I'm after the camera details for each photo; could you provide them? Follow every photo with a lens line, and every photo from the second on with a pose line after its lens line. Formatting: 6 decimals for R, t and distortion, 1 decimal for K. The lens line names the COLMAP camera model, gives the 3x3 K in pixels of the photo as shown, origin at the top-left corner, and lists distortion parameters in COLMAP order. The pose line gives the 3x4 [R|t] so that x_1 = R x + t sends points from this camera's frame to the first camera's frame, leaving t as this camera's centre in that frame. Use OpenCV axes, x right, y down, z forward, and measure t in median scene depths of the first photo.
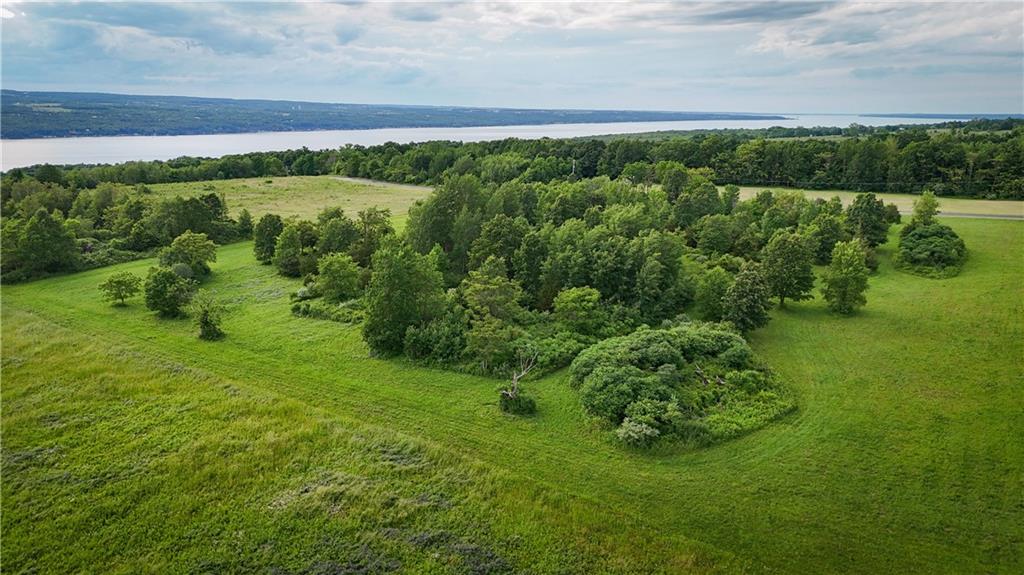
lens RADIAL K [[760.8, 0, 511.7], [0, 760.8, 288.2], [0, 0, 1]] dist [0.099583, -0.089115]
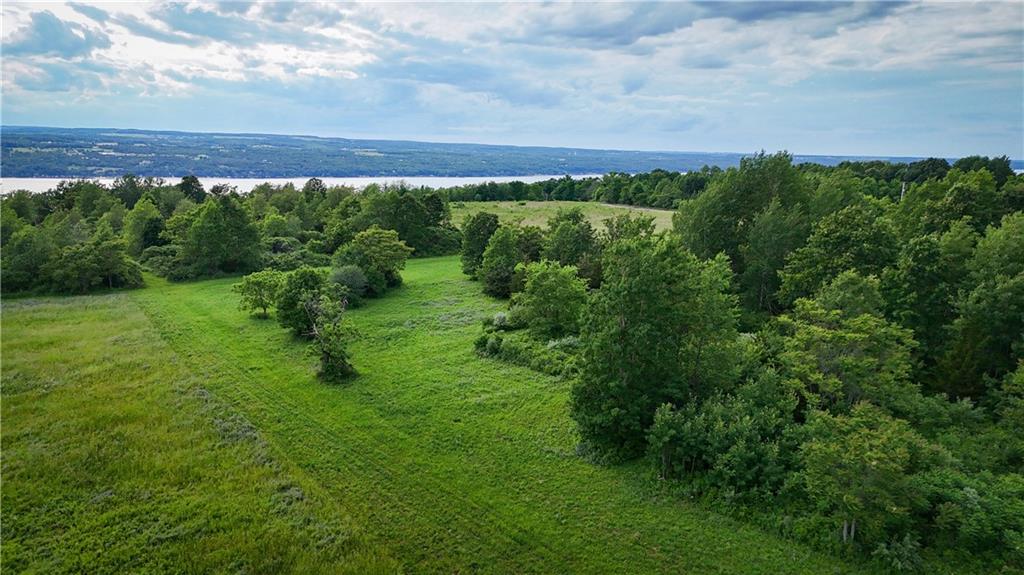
lens RADIAL K [[760.8, 0, 508.8], [0, 760.8, 288.2], [0, 0, 1]] dist [0.099583, -0.089115]
pose [[0.937490, 0.067228, -0.341456, -0.057228], [-0.087561, 0.995166, -0.044471, 0.008058], [0.336816, 0.071590, 0.938845, 0.445515]]
